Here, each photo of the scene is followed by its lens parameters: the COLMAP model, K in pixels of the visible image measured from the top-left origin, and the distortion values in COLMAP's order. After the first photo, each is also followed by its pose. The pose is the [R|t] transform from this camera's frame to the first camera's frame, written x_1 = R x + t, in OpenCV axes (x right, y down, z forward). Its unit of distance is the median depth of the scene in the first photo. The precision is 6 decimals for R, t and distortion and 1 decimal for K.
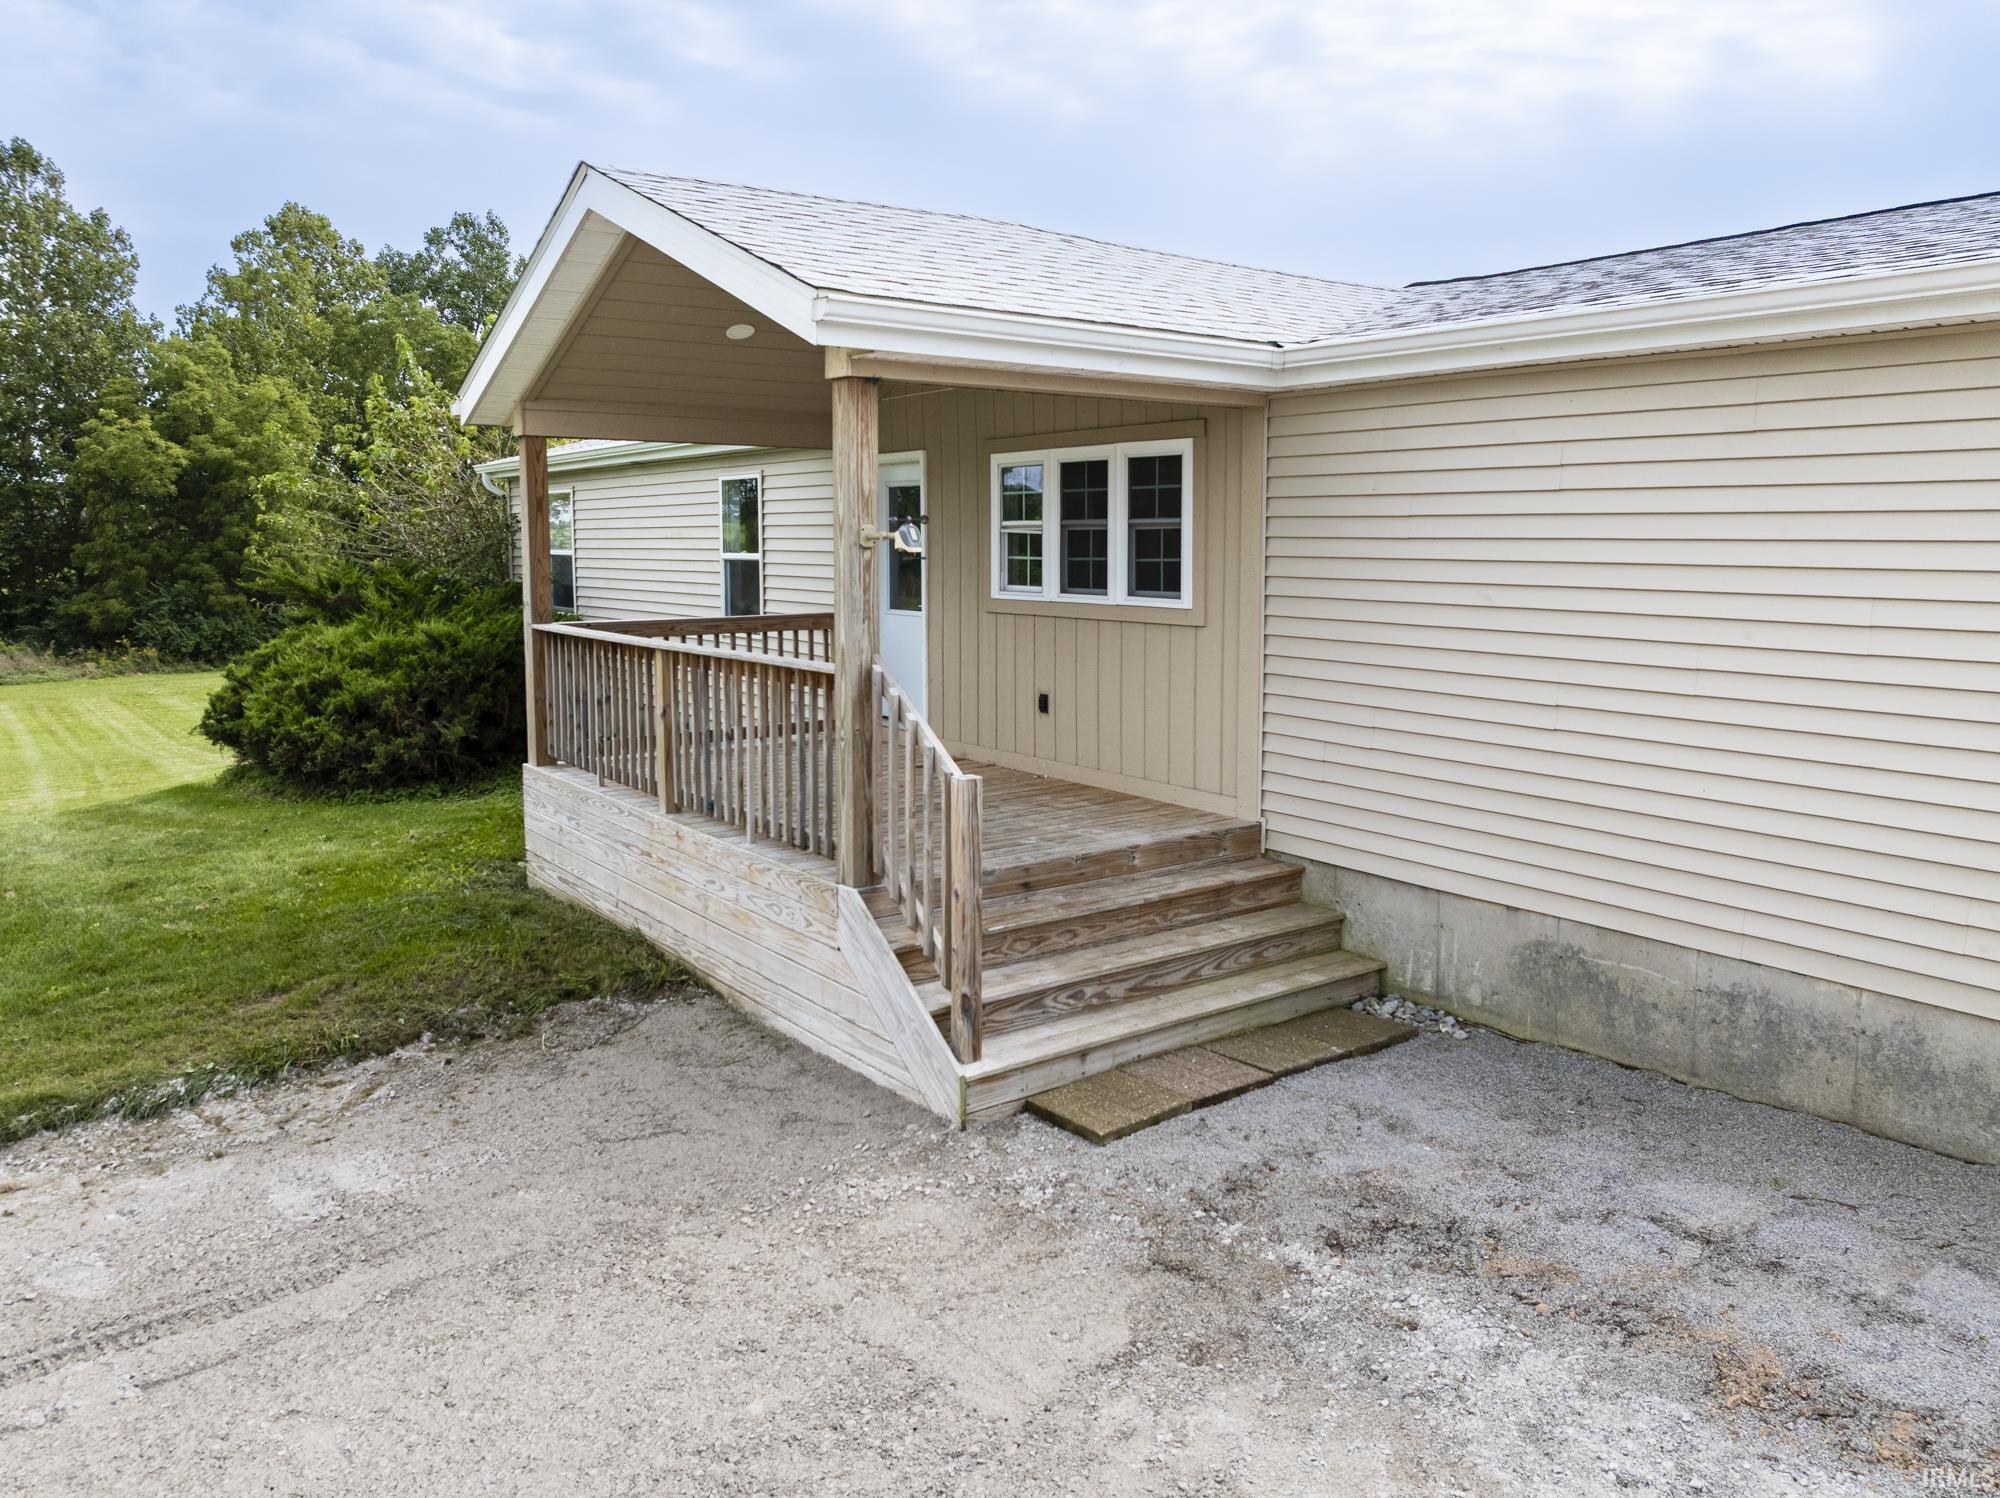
lens RADIAL K [[1454.5, 0, 996.2], [0, 1454.5, 731.5], [0, 0, 1]] dist [-0.028414, -0.002083]
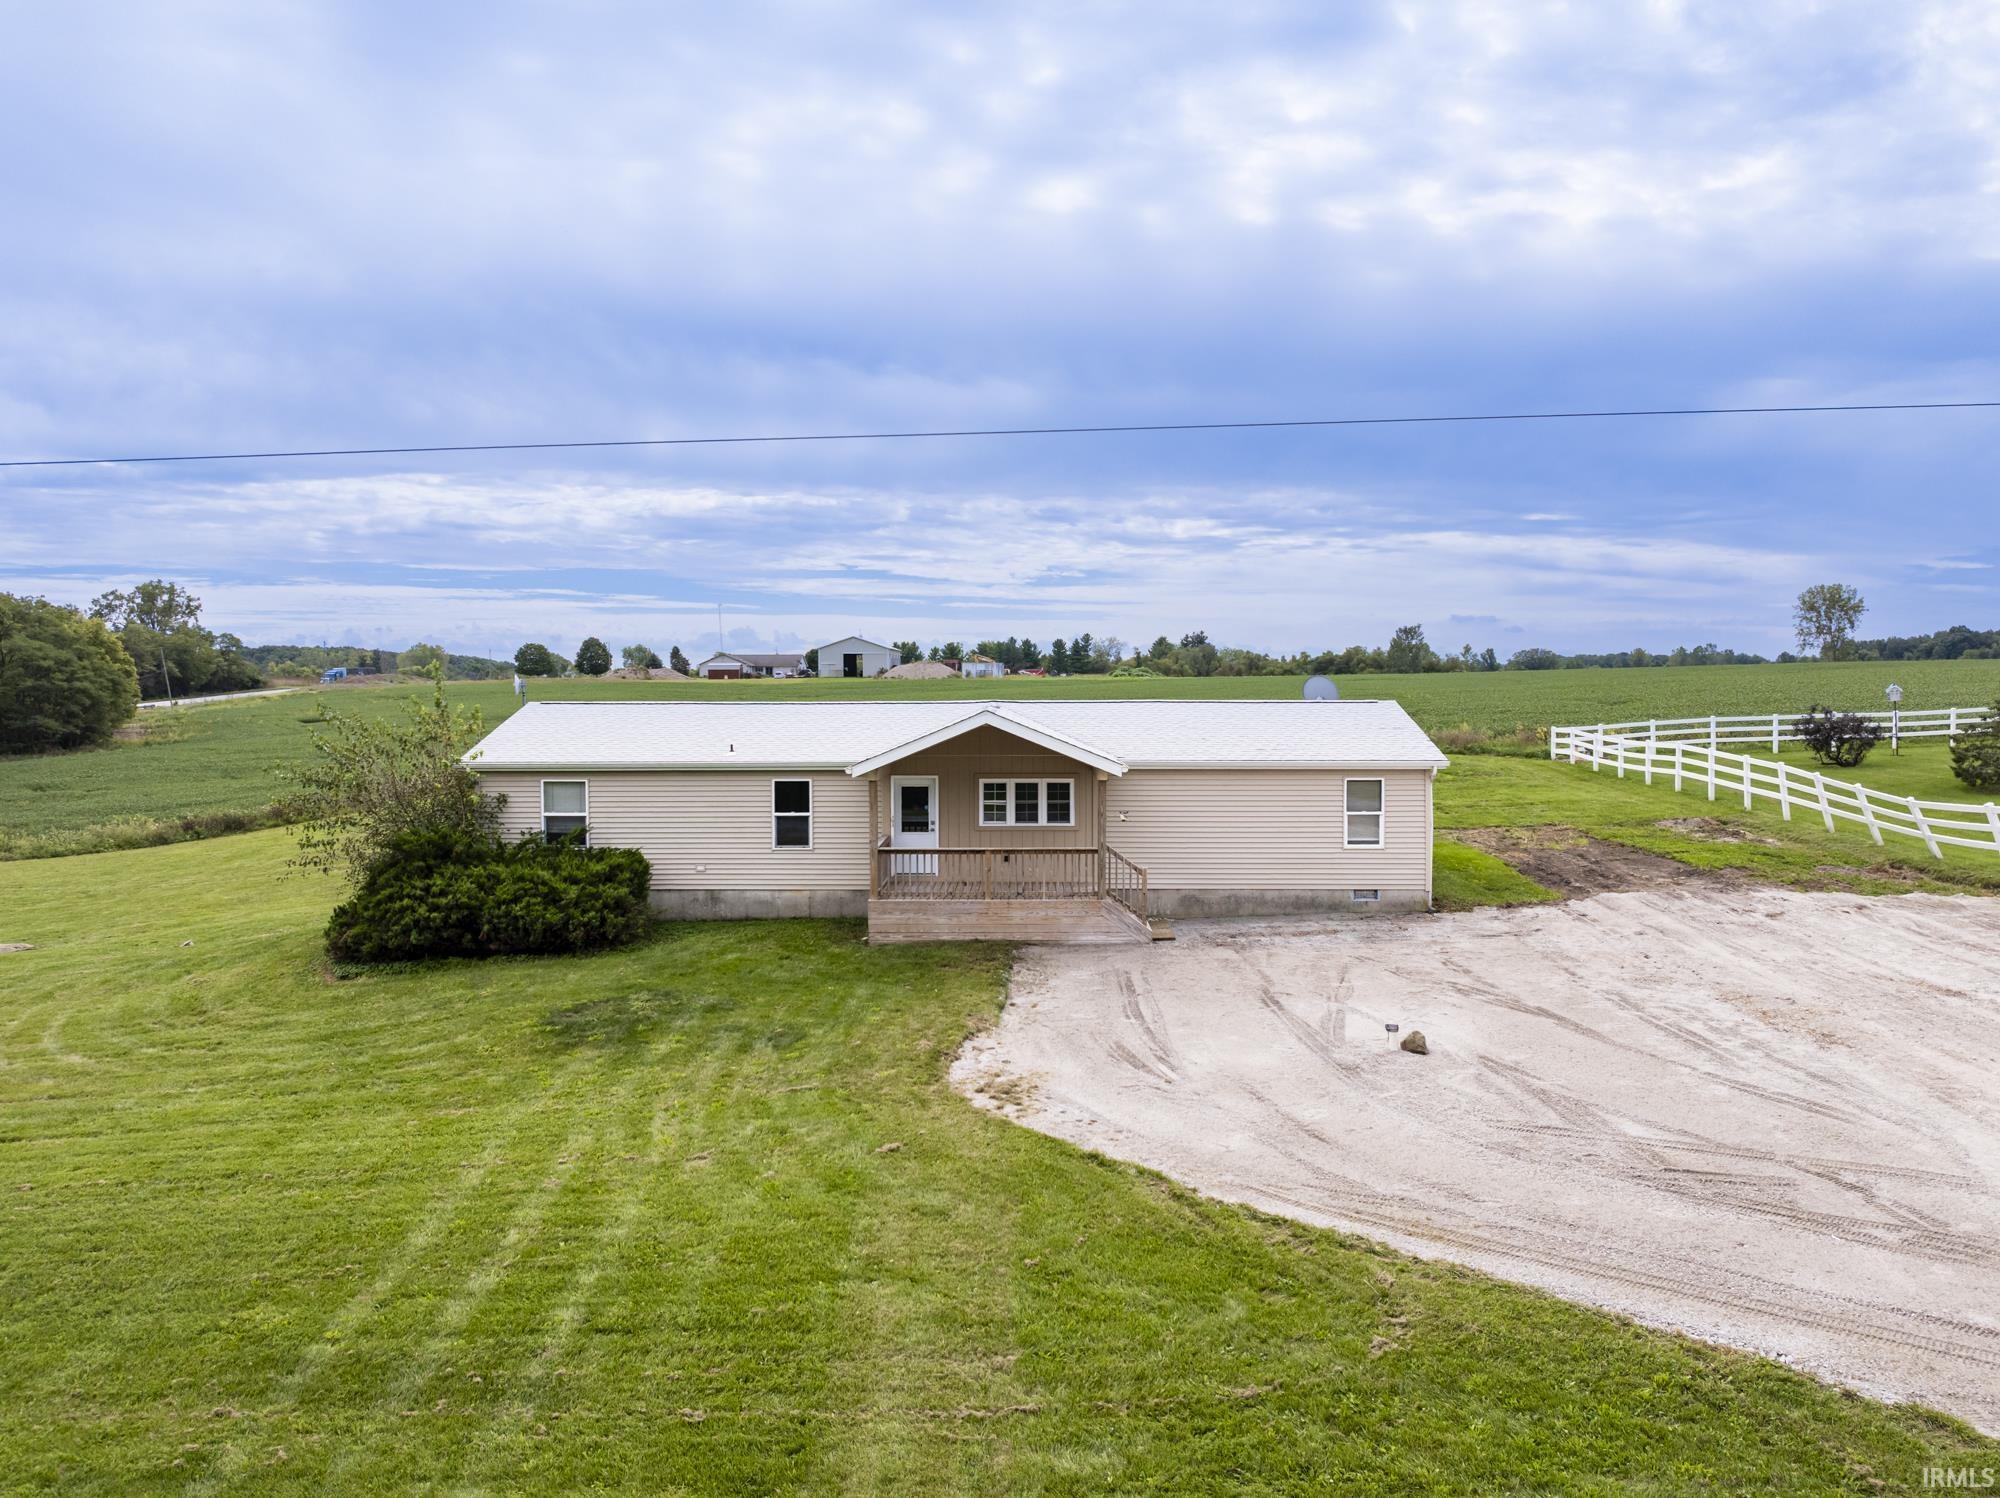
lens RADIAL K [[1524.4, 0, 997.1], [0, 1524.4, 753.6], [0, 0, 1]] dist [-0.006073, -0.016451]
pose [[0.595734, -0.045741, 0.801879, -2.895702], [0.105635, 0.994167, -0.021768, -0.192918], [-0.796205, 0.097674, 0.597090, -1.077500]]
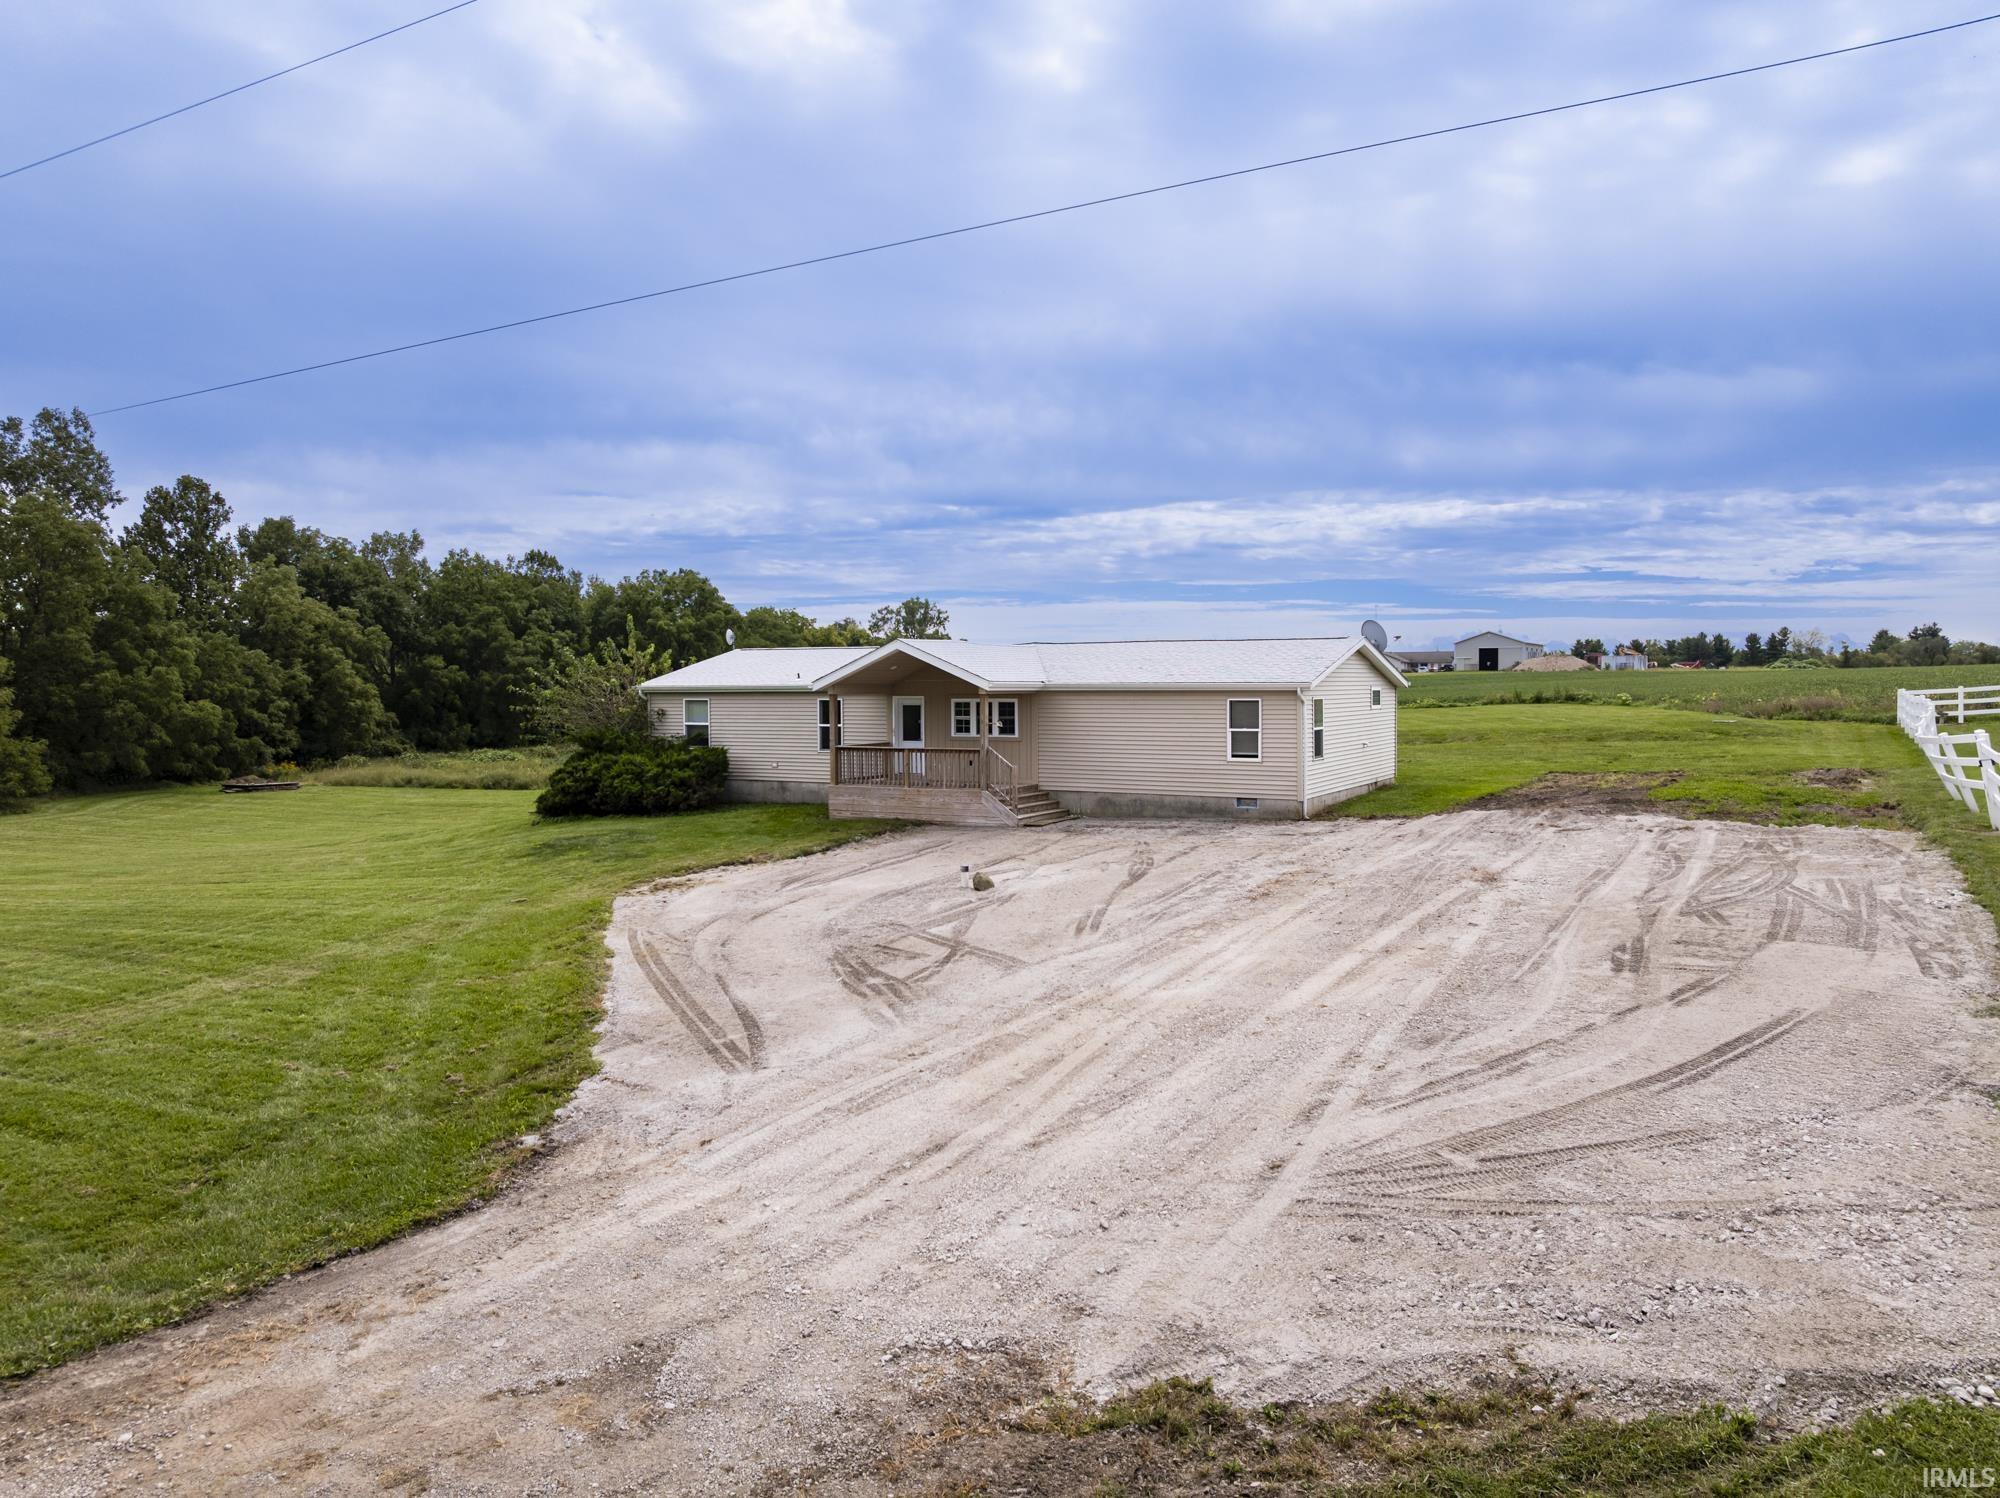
lens RADIAL K [[1454.5, 0, 1042.4], [0, 1454.5, 712.4], [0, 0, 1]] dist [-0.028414, -0.002083]
pose [[0.898895, -0.016744, 0.437845, -1.676371], [0.063863, 0.993605, -0.093113, 0.248676], [-0.433486, 0.111661, 0.894216, -2.893260]]
